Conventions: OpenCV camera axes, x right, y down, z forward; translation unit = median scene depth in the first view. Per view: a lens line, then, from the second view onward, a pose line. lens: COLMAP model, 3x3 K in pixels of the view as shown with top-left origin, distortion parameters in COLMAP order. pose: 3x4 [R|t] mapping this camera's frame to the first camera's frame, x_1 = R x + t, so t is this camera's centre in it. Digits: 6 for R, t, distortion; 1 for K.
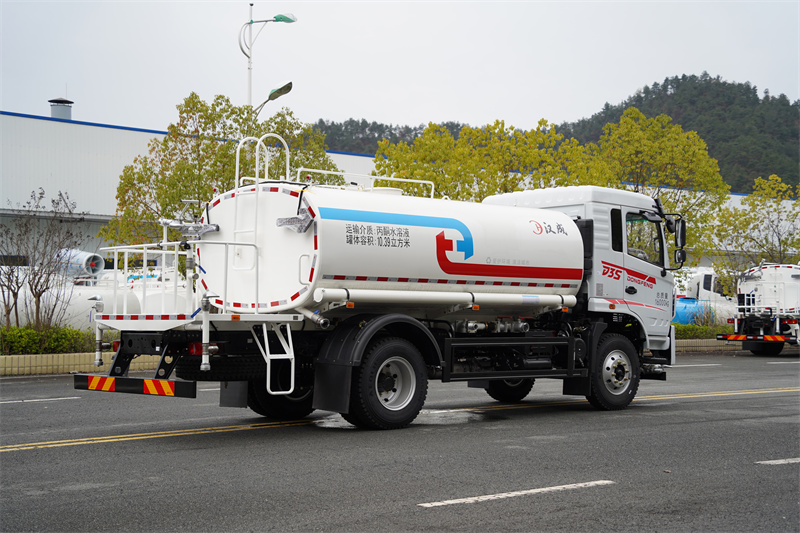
lens RADIAL K [[1137.1, 0, 400.0], [0, 1137.1, 266.5], [0, 0, 1]] dist [0.211933, 0.012867]
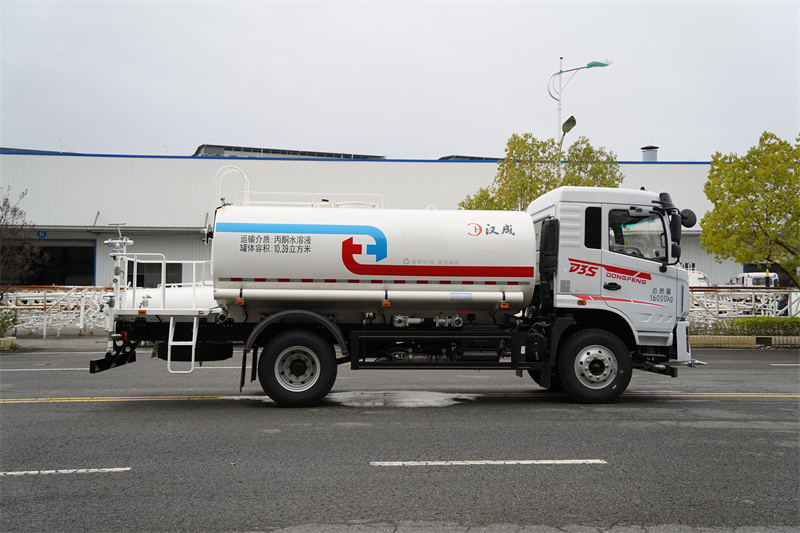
lens RADIAL K [[863.1, 0, 400.0], [0, 863.1, 266.5], [0, 0, 1]] dist [0.059191, 0.004927]
pose [[0.824007, -0.025630, -0.566000, 0.495228], [0.021768, 0.999671, -0.013576, 0.009770], [0.566162, -0.001134, 0.824293, 0.272387]]
